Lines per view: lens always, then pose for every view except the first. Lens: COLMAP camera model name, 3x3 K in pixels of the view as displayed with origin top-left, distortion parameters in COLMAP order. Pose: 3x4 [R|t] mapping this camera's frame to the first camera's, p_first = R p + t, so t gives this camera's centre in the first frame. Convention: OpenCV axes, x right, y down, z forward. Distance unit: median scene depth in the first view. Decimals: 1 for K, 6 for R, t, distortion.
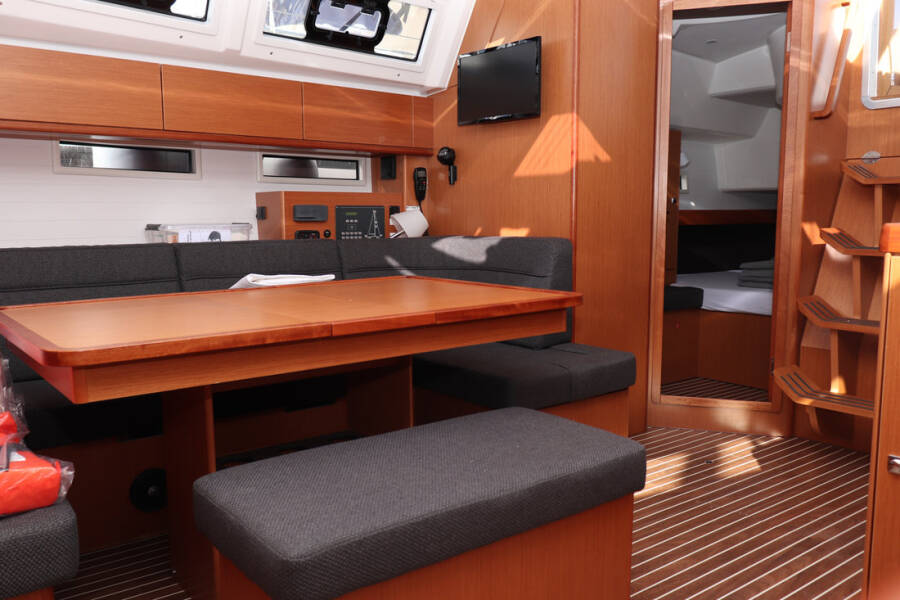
lens RADIAL K [[759.3, 0, 451.8], [0, 759.3, 299.2], [0, 0, 1]] dist [-0.007472, 0.007178]
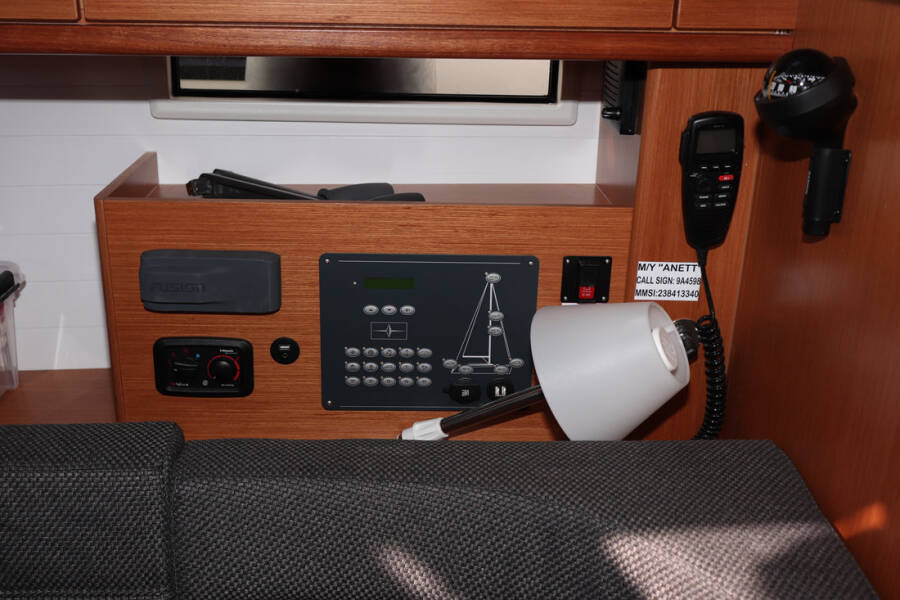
lens RADIAL K [[990.2, 0, 449.1], [0, 990.2, 299.9], [0, 0, 1]] dist [0.020902, 0.000000]
pose [[0.802388, 0.233776, -0.549110, 0.073053], [-0.087135, 0.956117, 0.279729, -0.202838], [0.590407, -0.176605, 0.787547, 0.734185]]
